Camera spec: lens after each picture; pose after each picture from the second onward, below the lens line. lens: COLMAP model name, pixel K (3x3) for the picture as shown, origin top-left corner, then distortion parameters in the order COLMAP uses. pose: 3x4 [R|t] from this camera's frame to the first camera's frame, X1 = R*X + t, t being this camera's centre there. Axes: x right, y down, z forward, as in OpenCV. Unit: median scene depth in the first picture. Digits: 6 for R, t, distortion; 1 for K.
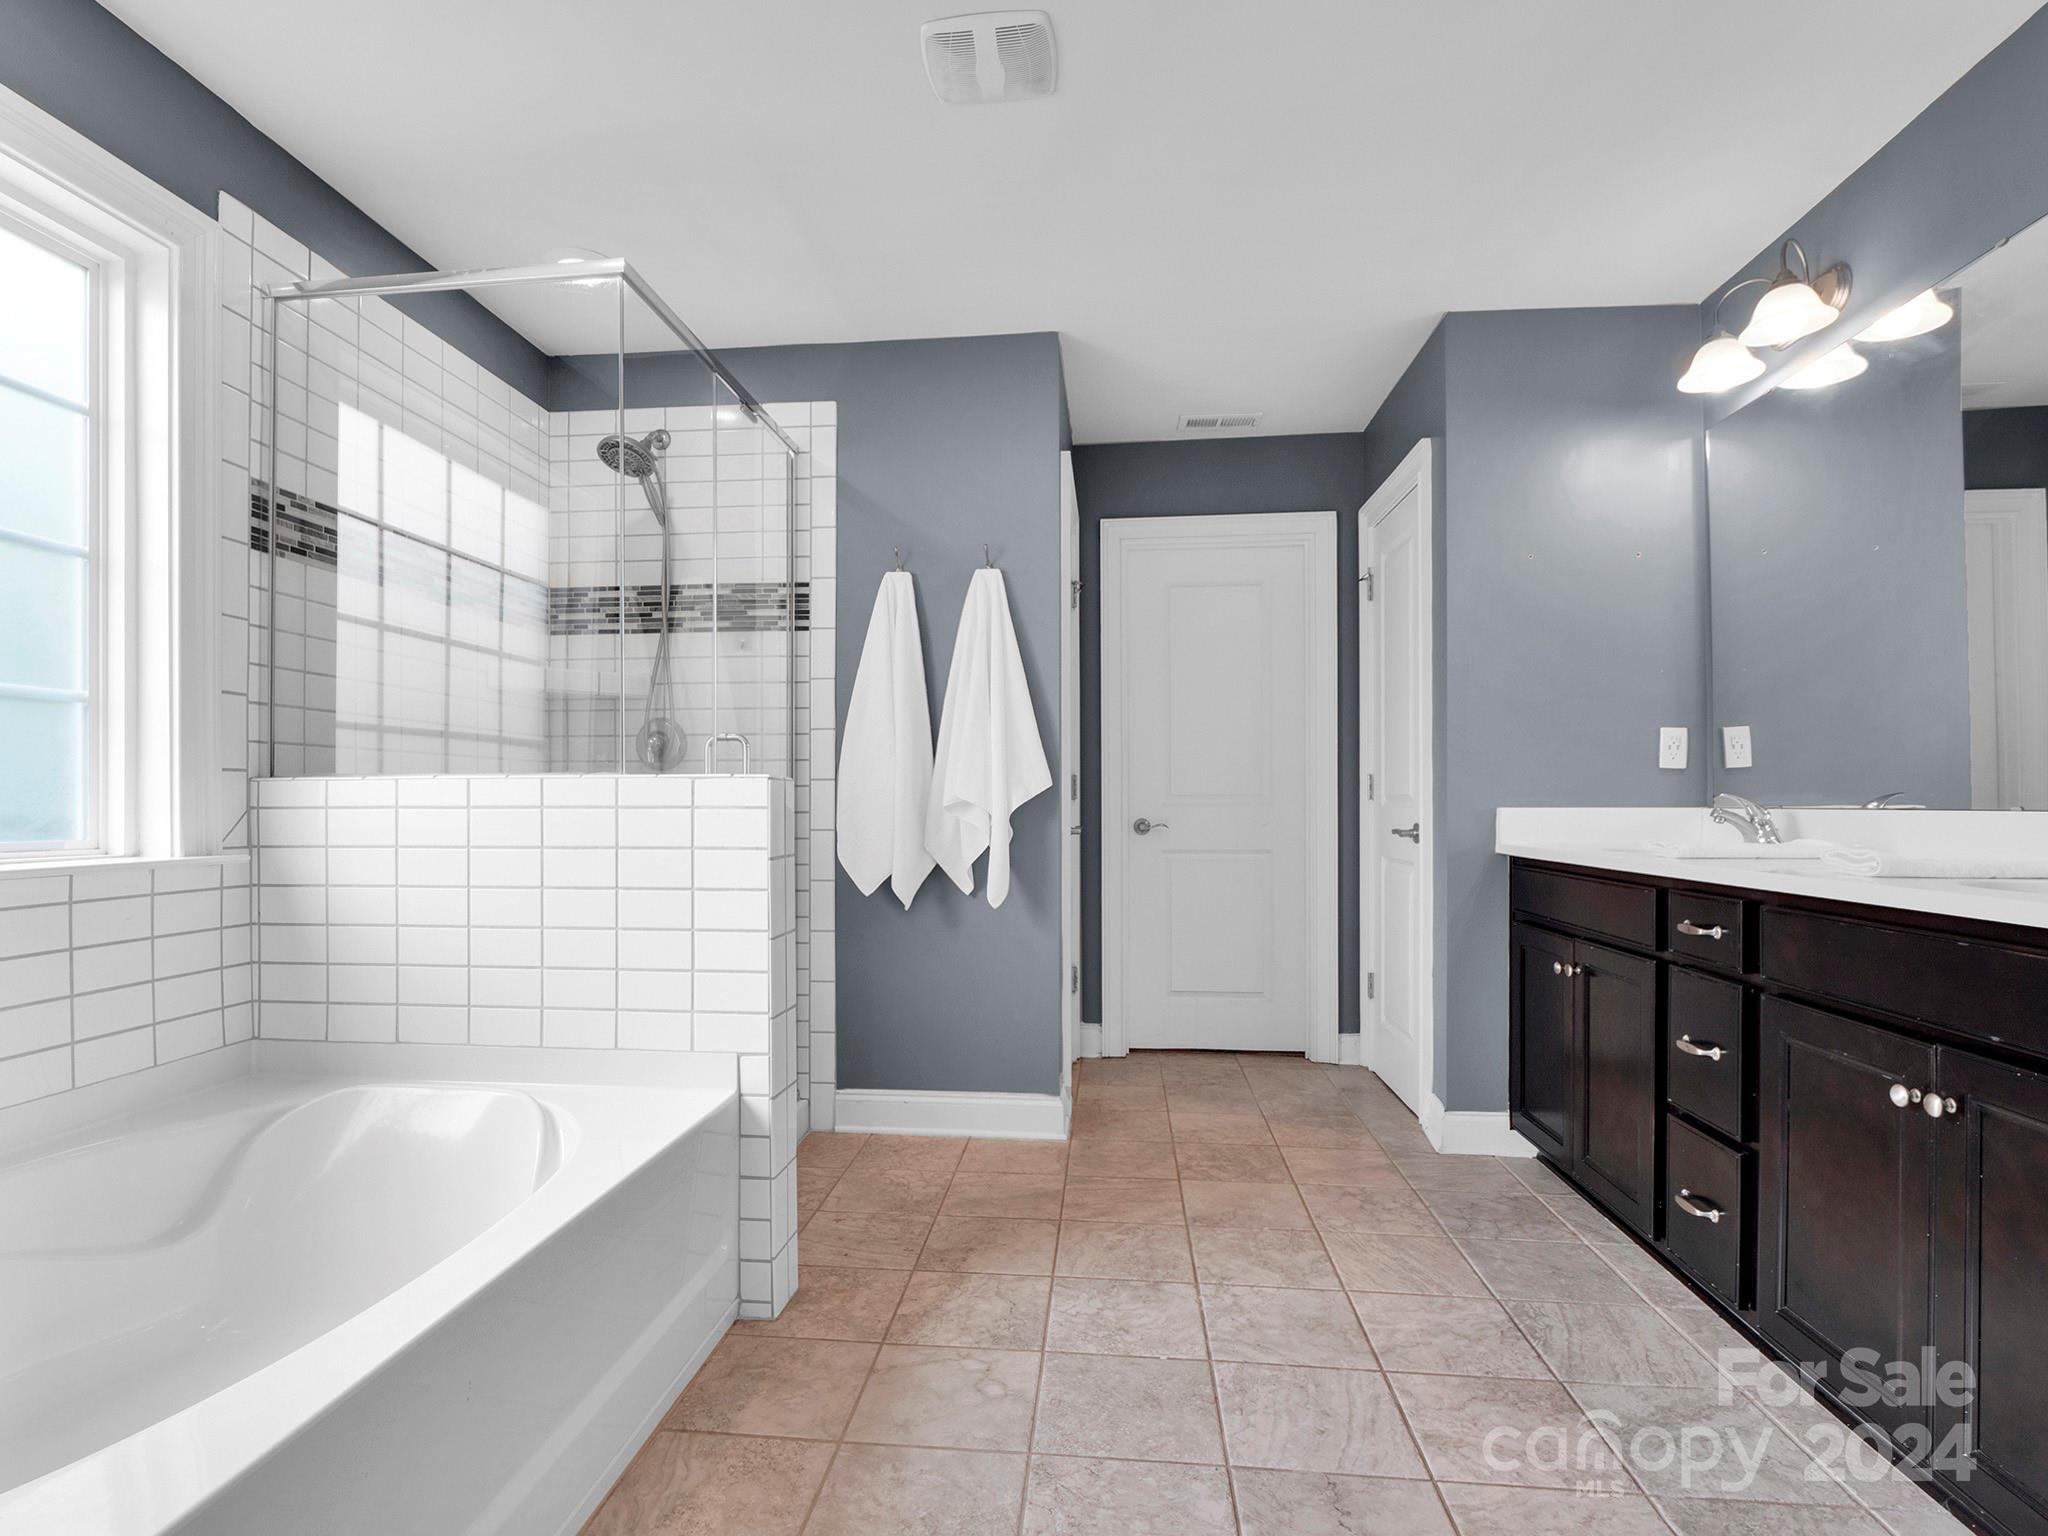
lens RADIAL K [[974.2, 0, 1005.5], [0, 974.2, 789.4], [0, 0, 1]] dist [-0.031525, -0.000662]
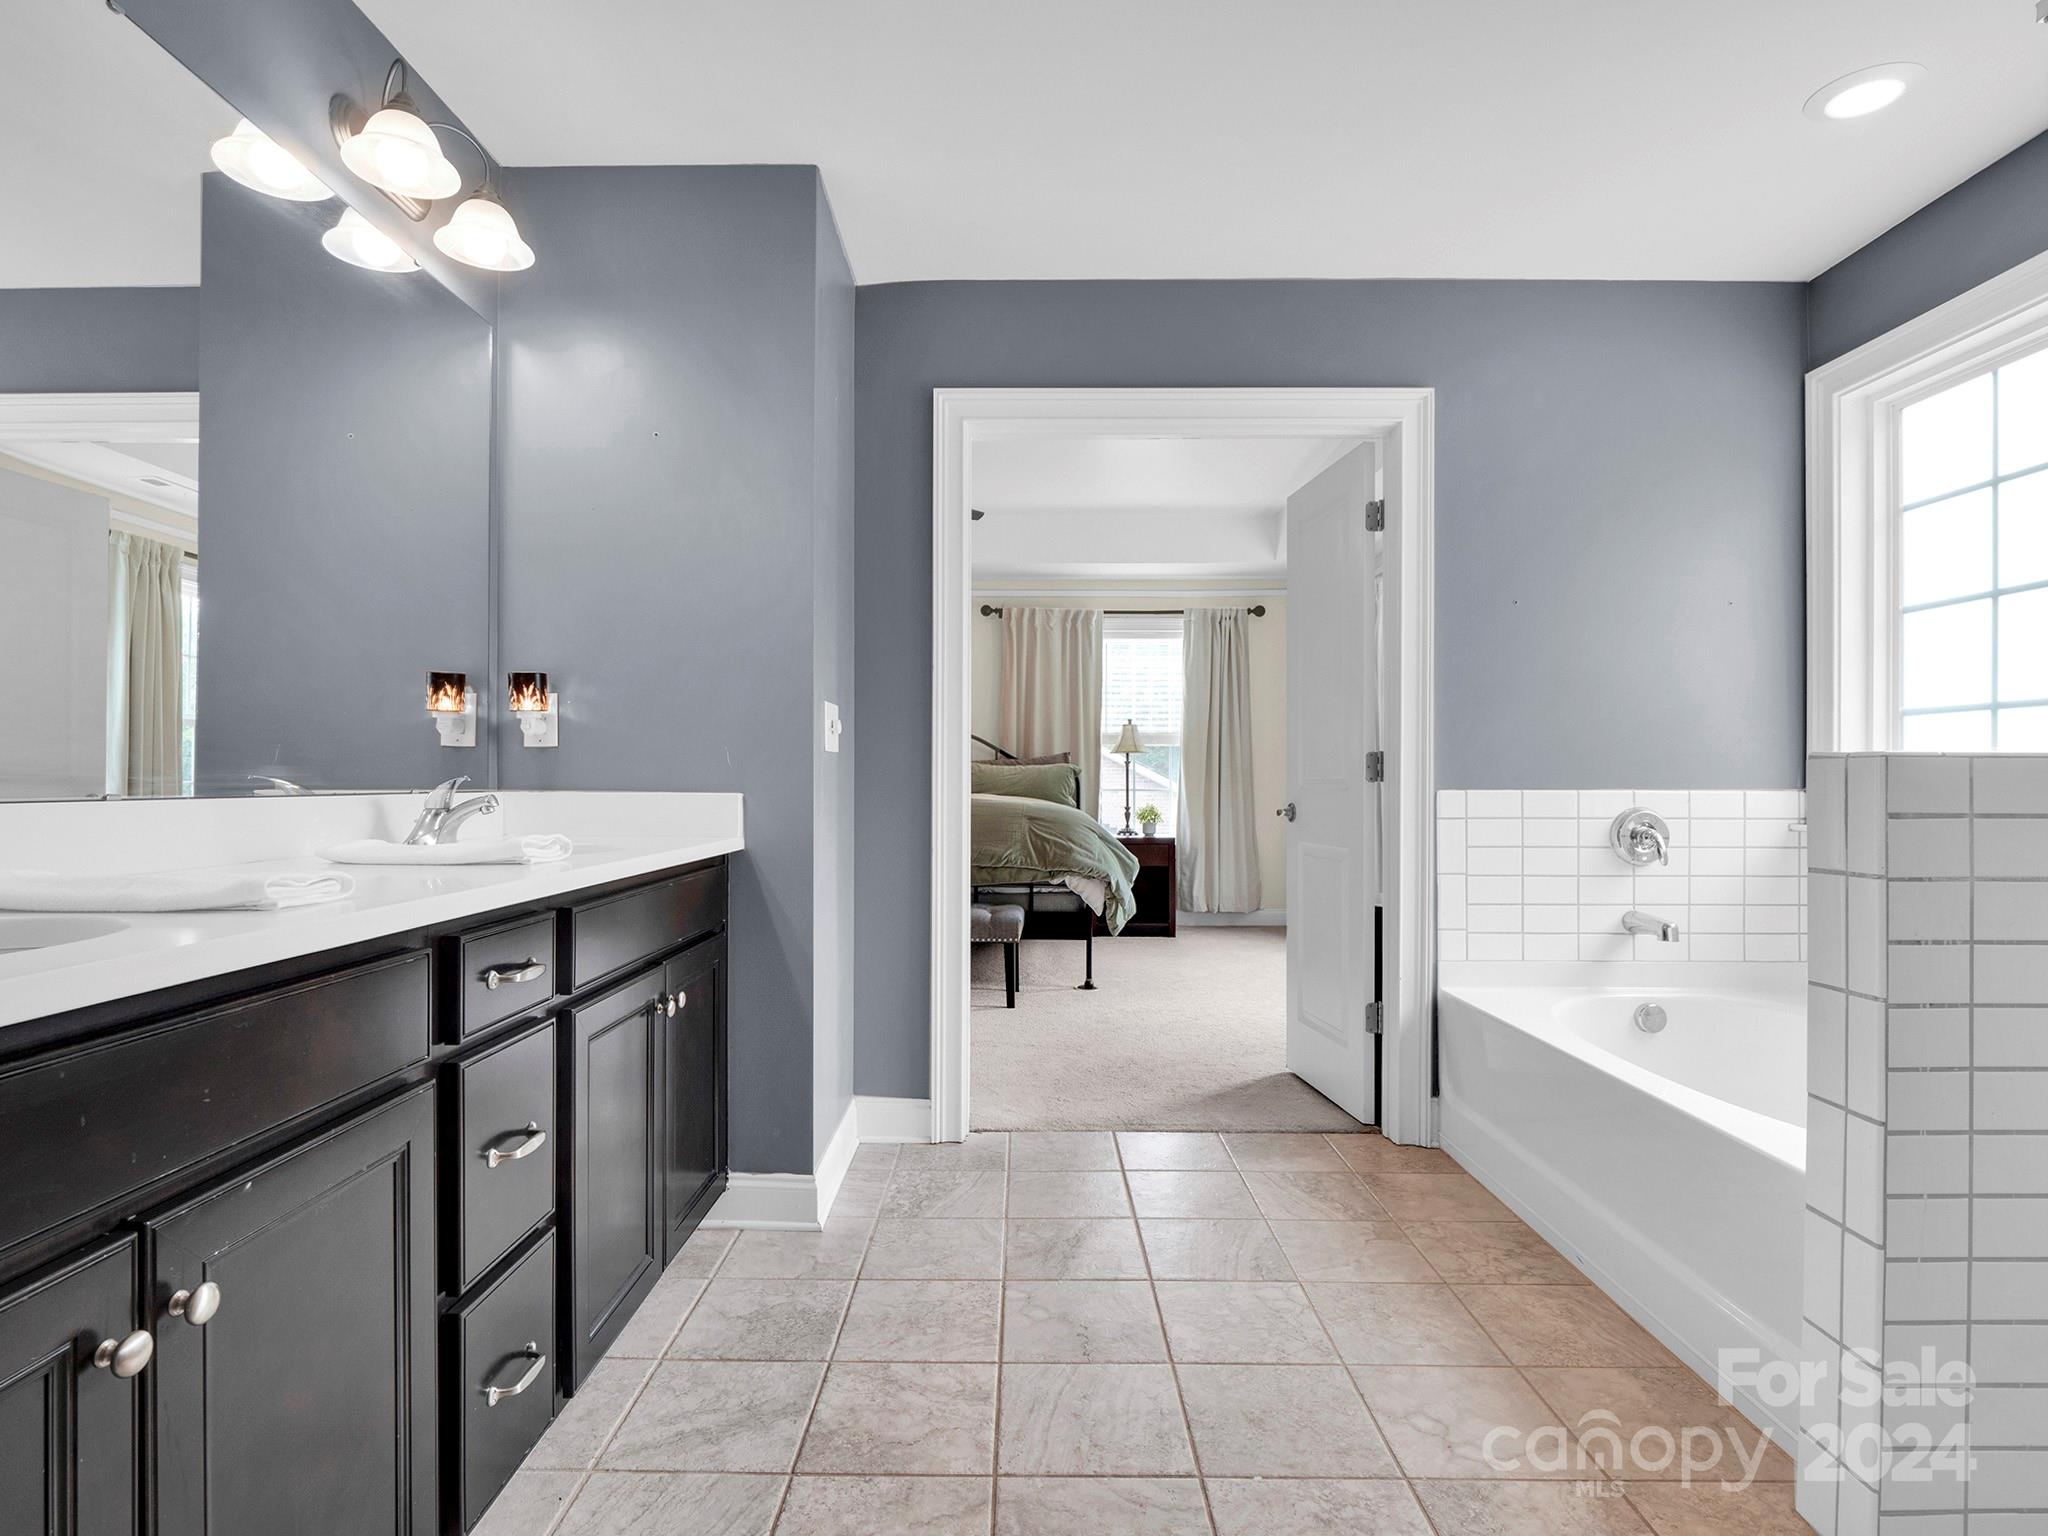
lens RADIAL K [[974.2, 0, 1027.3], [0, 974.2, 772.5], [0, 0, 1]] dist [-0.031525, -0.000662]
pose [[-0.993458, -0.001657, -0.114188, 0.451312], [0.000805, 0.999768, -0.021516, 0.016277], [0.114197, -0.021467, -0.993226, 1.797349]]
